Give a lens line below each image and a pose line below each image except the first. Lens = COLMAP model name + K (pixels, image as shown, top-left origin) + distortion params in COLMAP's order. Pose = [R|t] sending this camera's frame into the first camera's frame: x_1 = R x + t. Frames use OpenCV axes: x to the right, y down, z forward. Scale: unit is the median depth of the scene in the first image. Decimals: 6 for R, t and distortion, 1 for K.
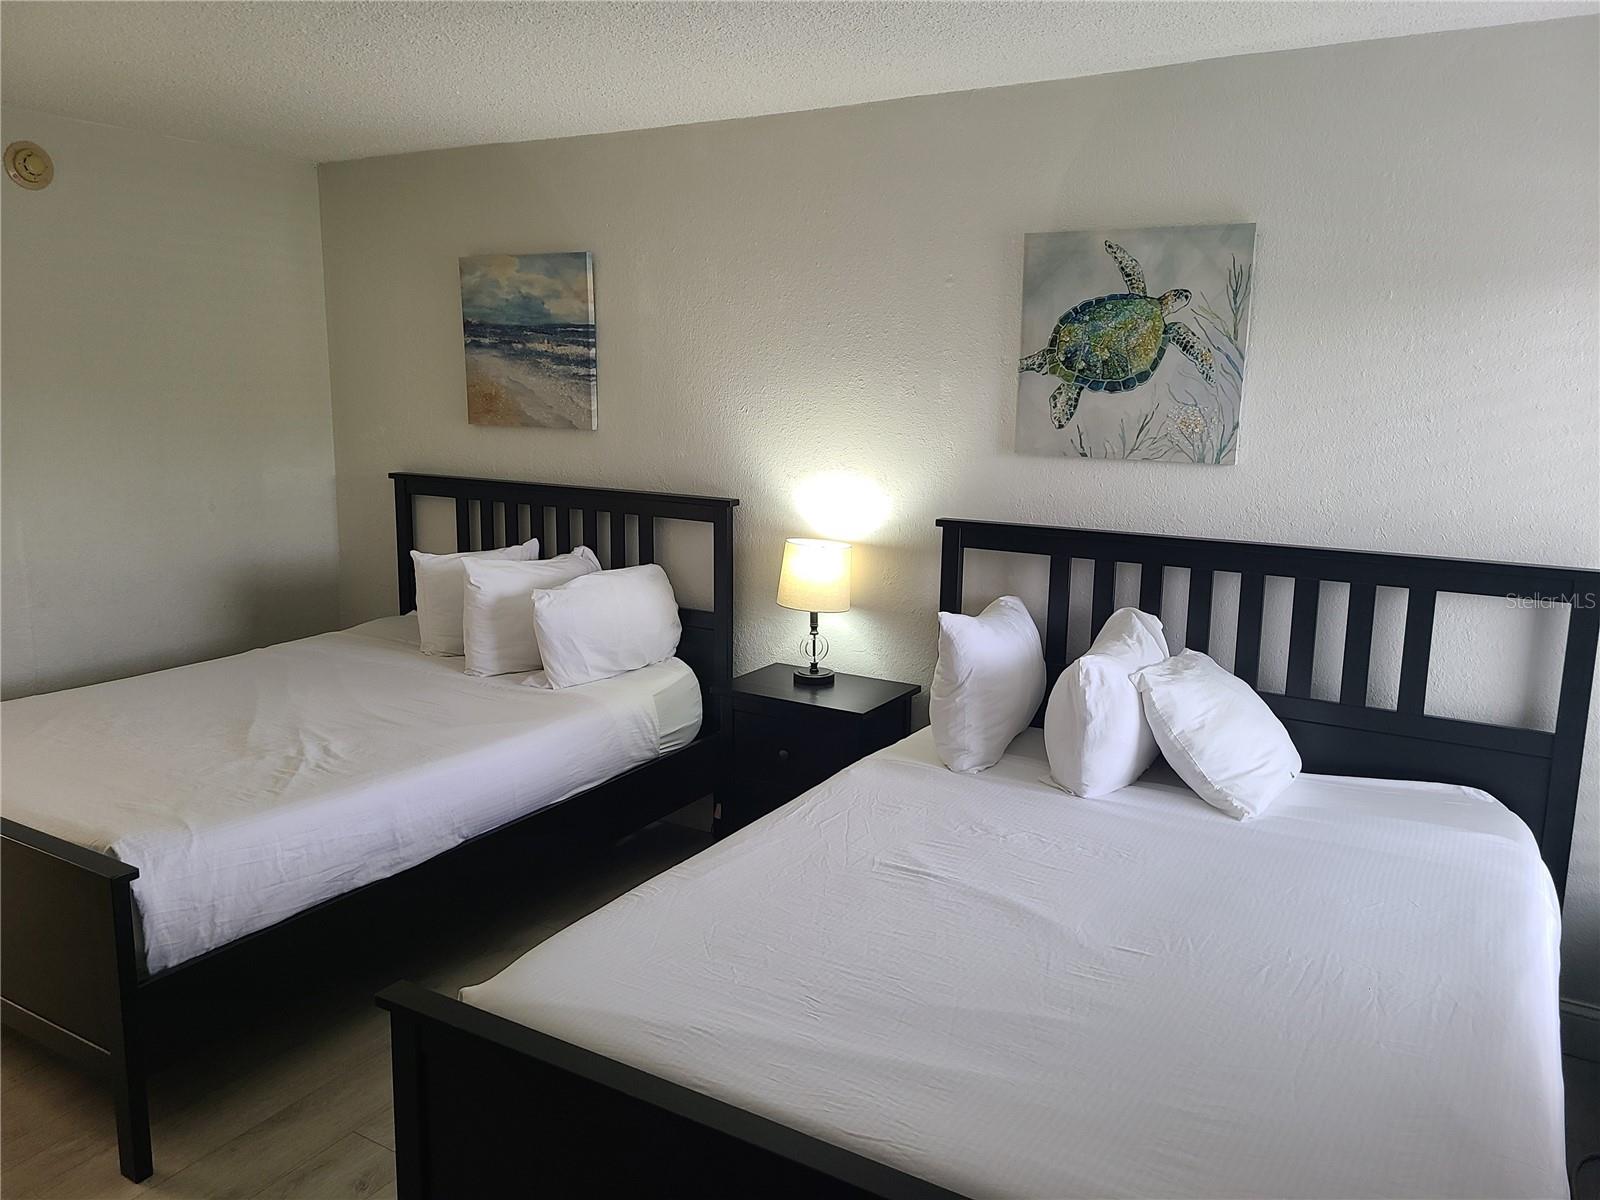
lens RADIAL K [[1198.9, 0, 800.0], [0, 1198.9, 600.0], [0, 0, 1]] dist [0.052917, -0.003110]
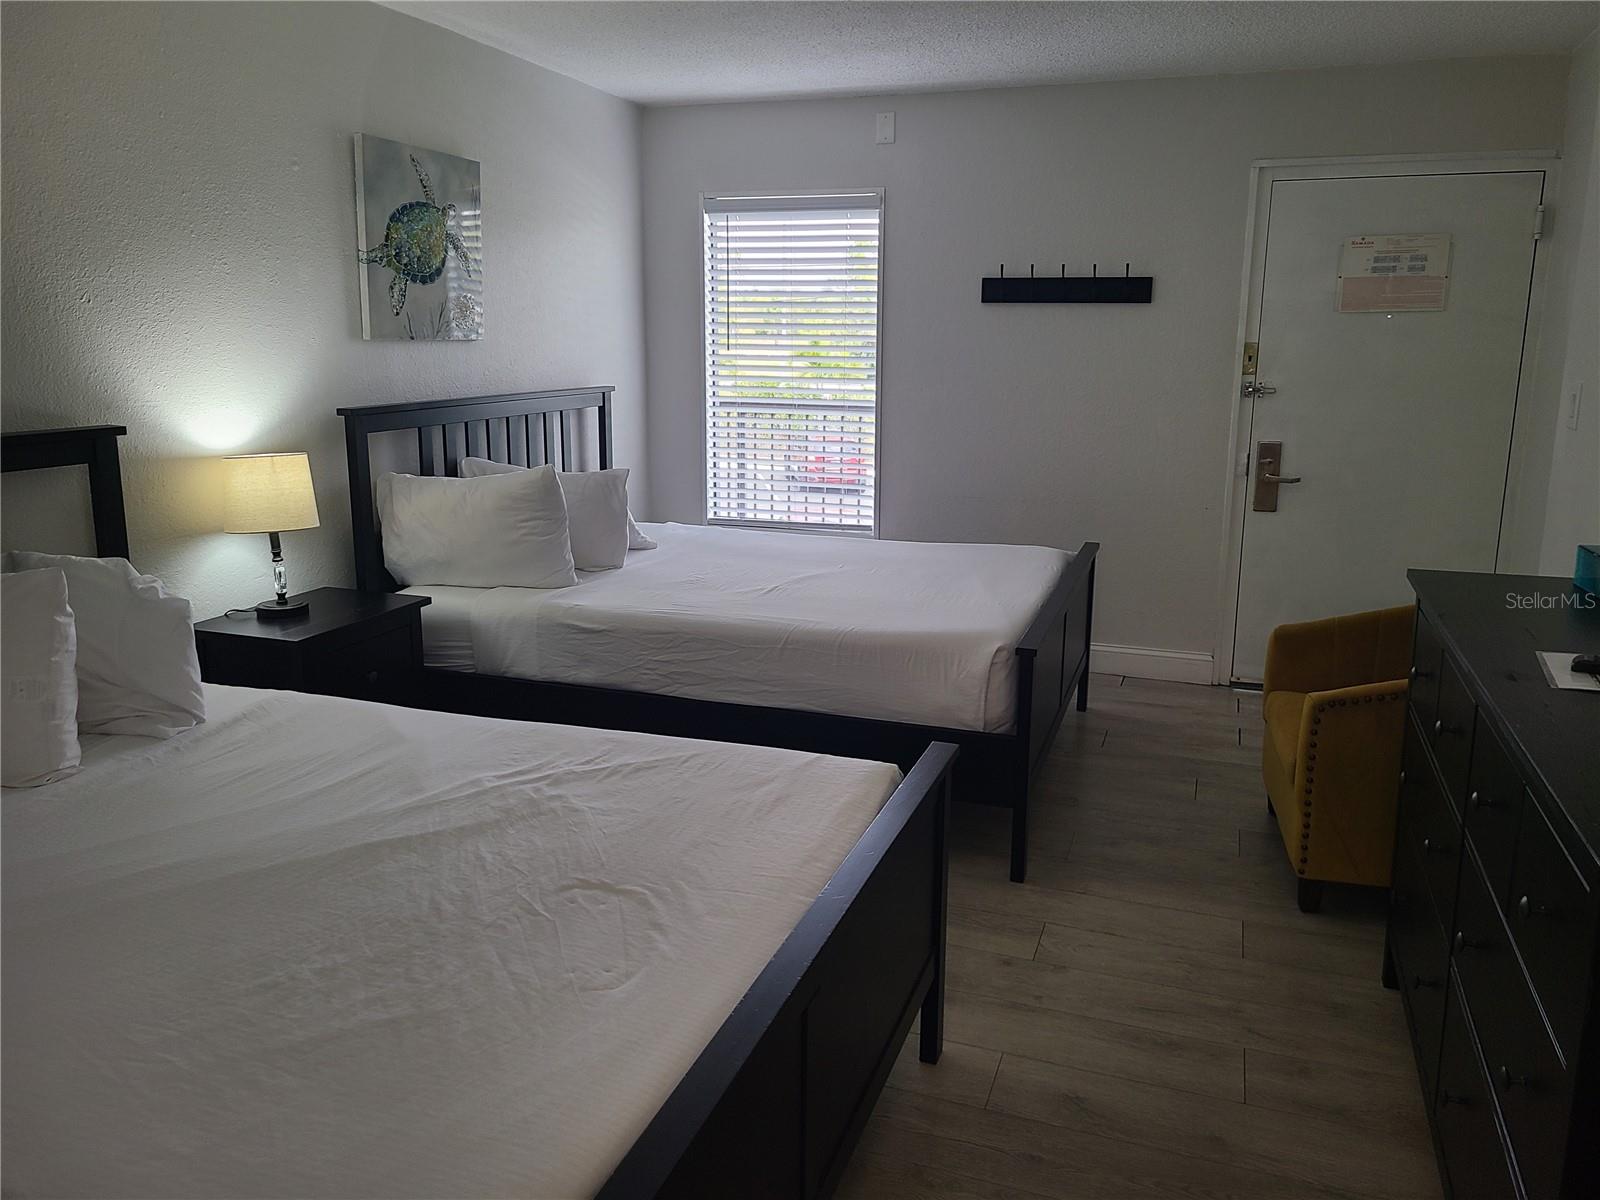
lens RADIAL K [[1198.9, 0, 800.0], [0, 1198.9, 600.0], [0, 0, 1]] dist [0.052917, -0.003110]
pose [[-0.204974, -0.236995, 0.949641, -1.051915], [0.170960, 0.946658, 0.273151, -0.138939], [-0.963721, 0.218340, -0.153524, 0.890358]]
